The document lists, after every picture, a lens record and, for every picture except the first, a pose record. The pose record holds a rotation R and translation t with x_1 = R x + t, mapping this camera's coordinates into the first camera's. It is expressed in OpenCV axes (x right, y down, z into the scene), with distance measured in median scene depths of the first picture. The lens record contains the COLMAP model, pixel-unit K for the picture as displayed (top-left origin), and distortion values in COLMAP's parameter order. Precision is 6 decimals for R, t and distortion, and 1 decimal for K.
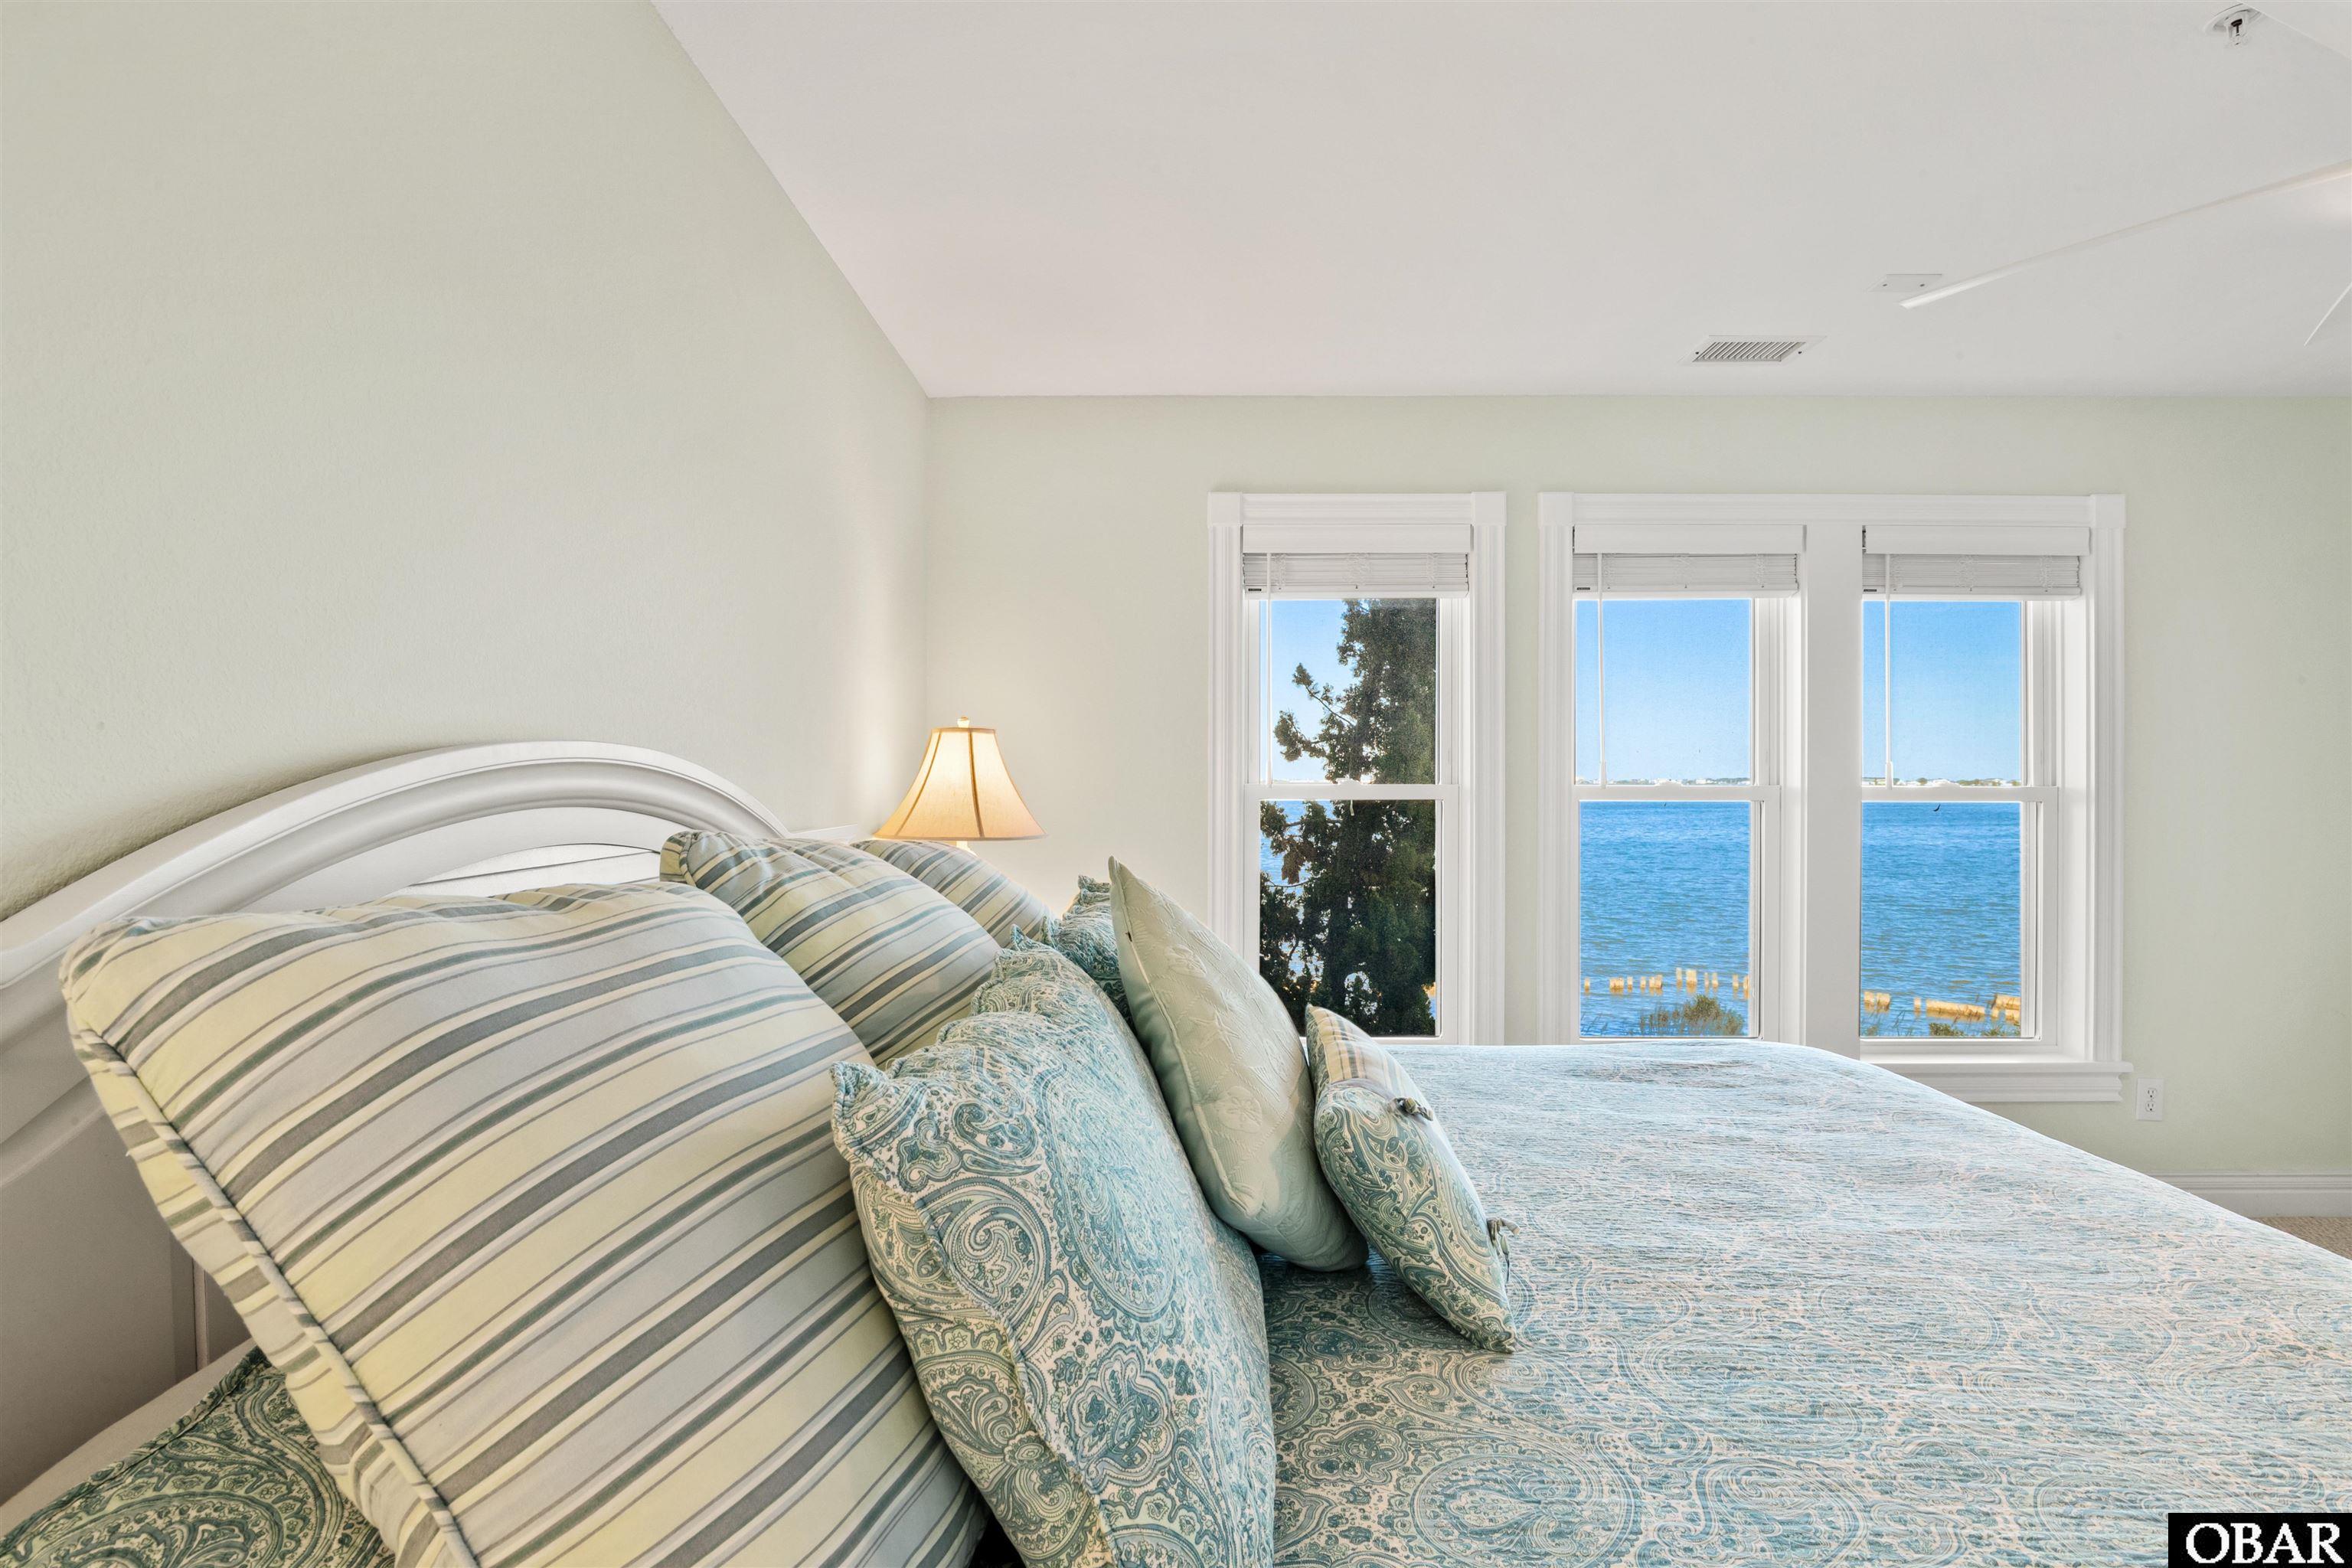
lens RADIAL K [[1108.9, 0, 1172.7], [0, 1108.9, 770.9], [0, 0, 1]] dist [-0.004725, 0.000050]
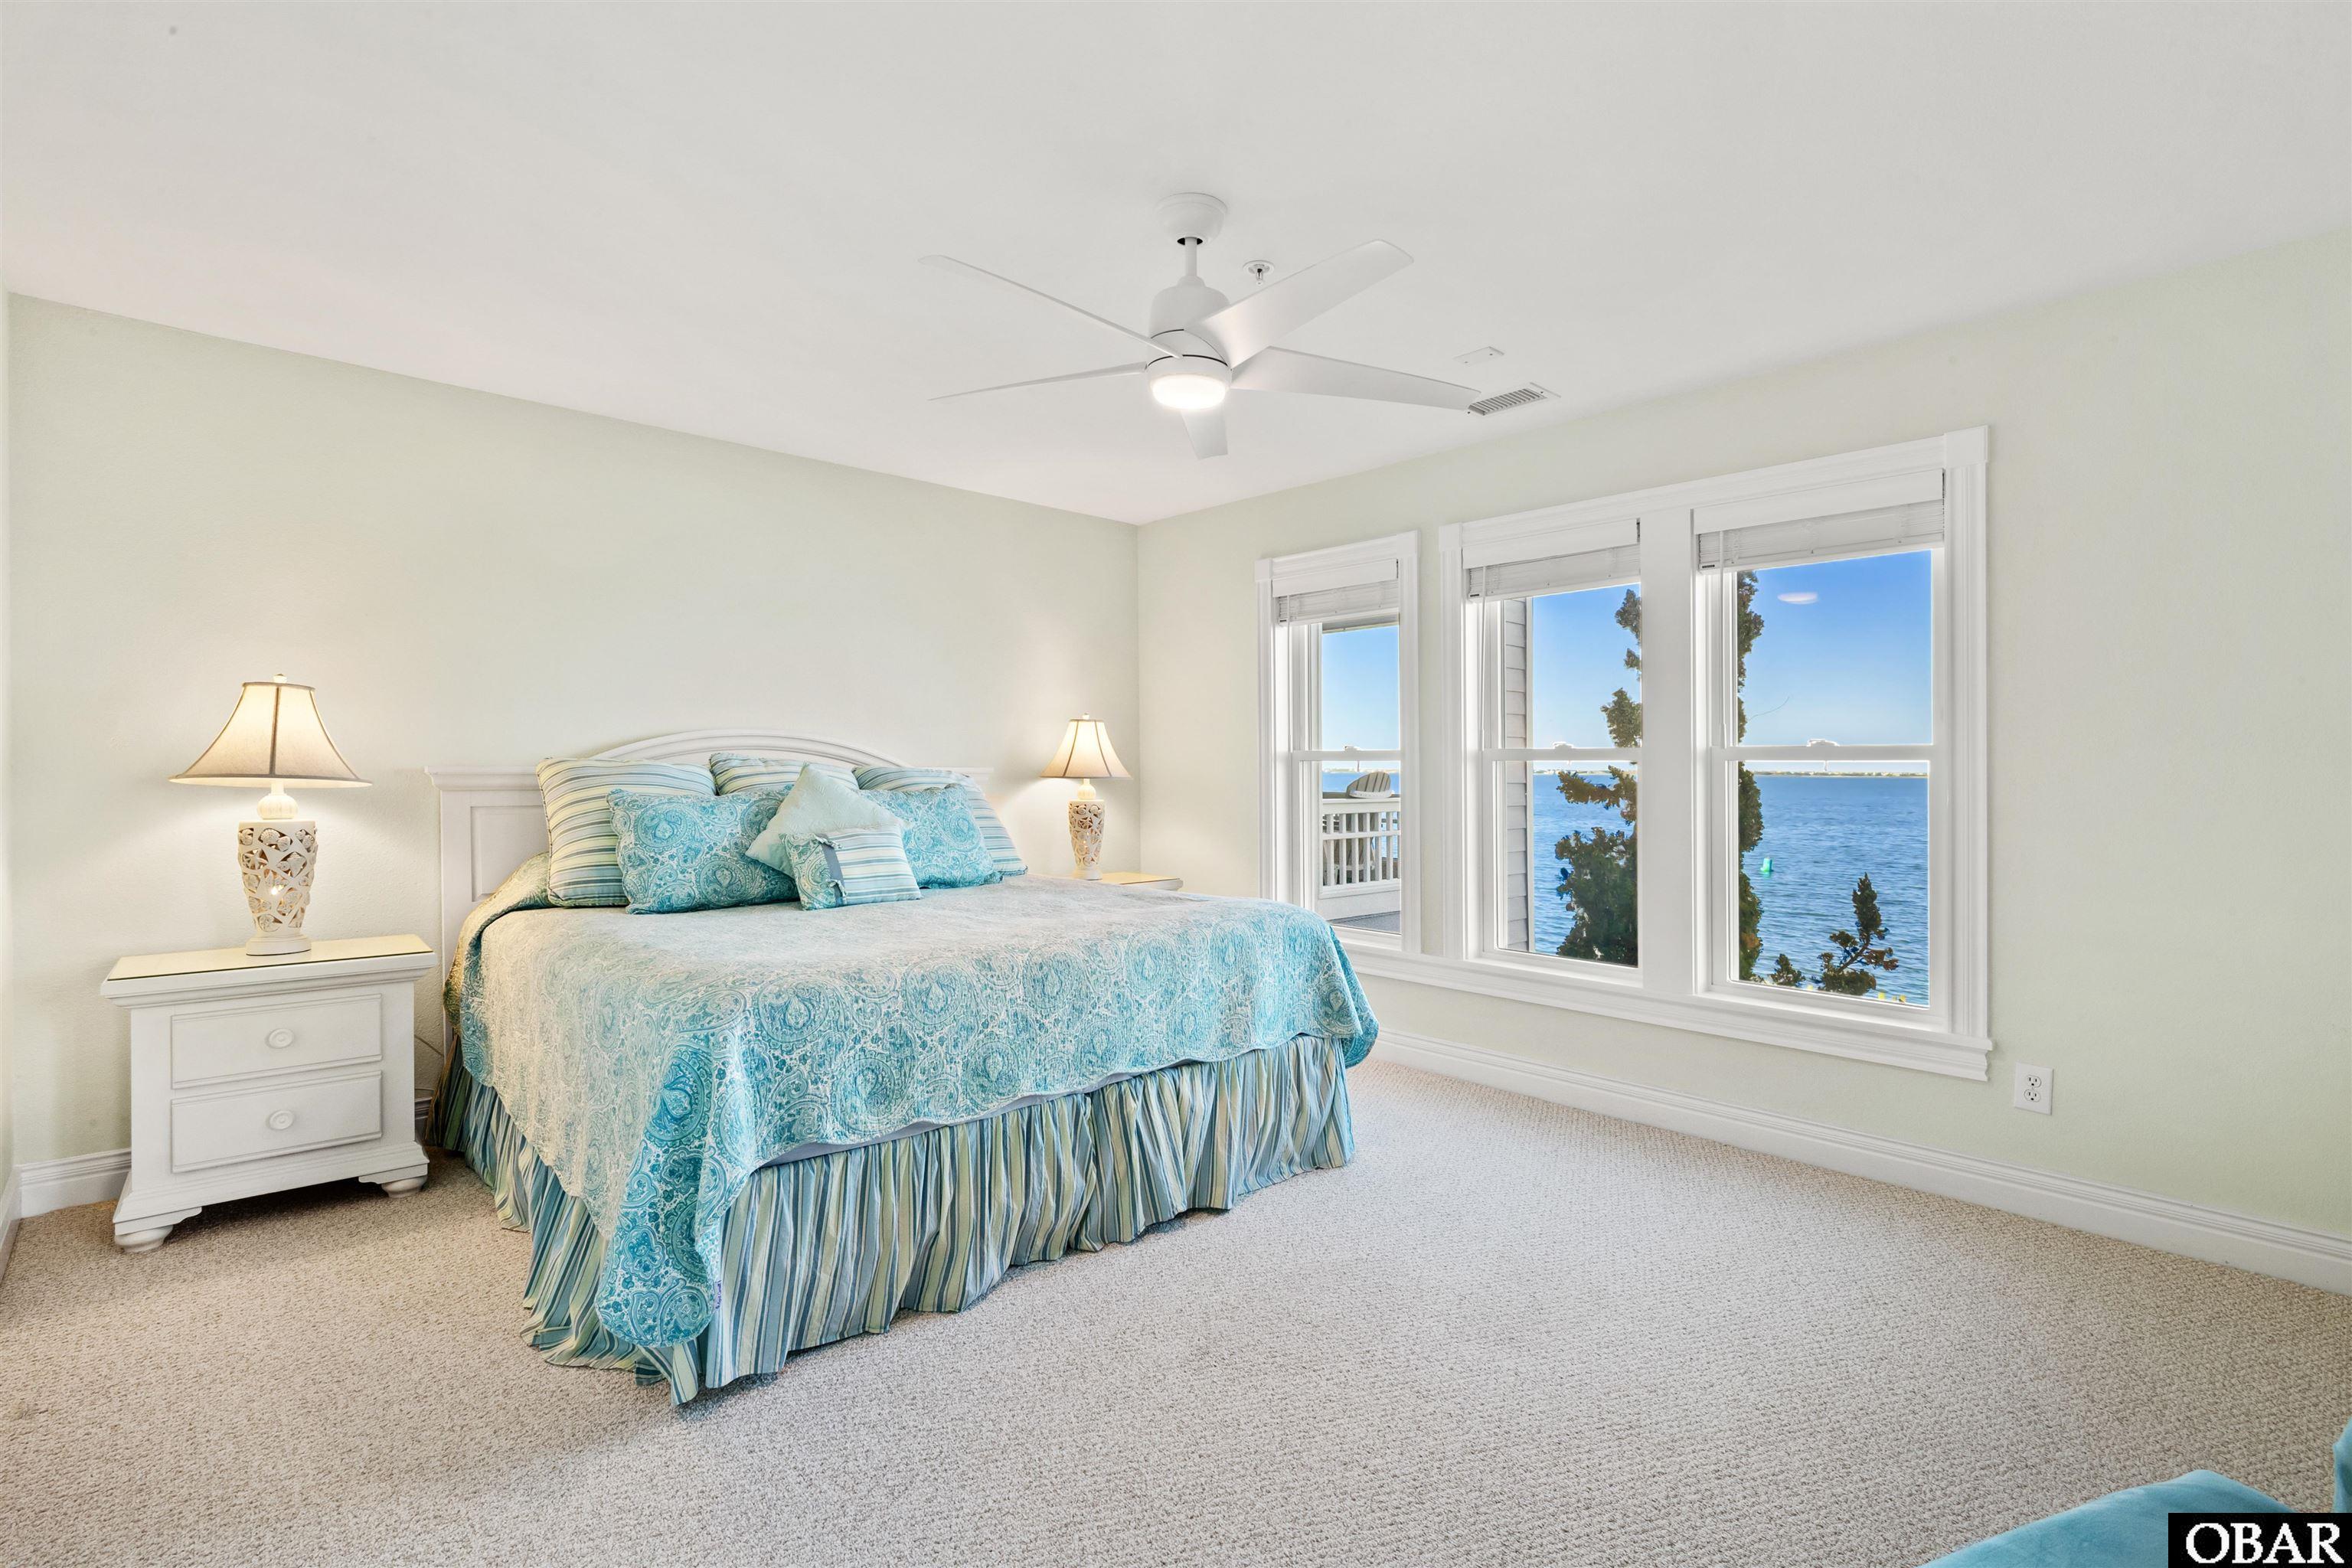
lens RADIAL K [[1108.9, 0, 1172.7], [0, 1108.9, 770.9], [0, 0, 1]] dist [-0.004725, 0.000050]
pose [[0.688444, -0.000583, -0.725289, 1.058180], [0.004717, 0.999982, 0.003674, 0.031644], [0.725274, -0.005950, 0.688435, -0.133265]]
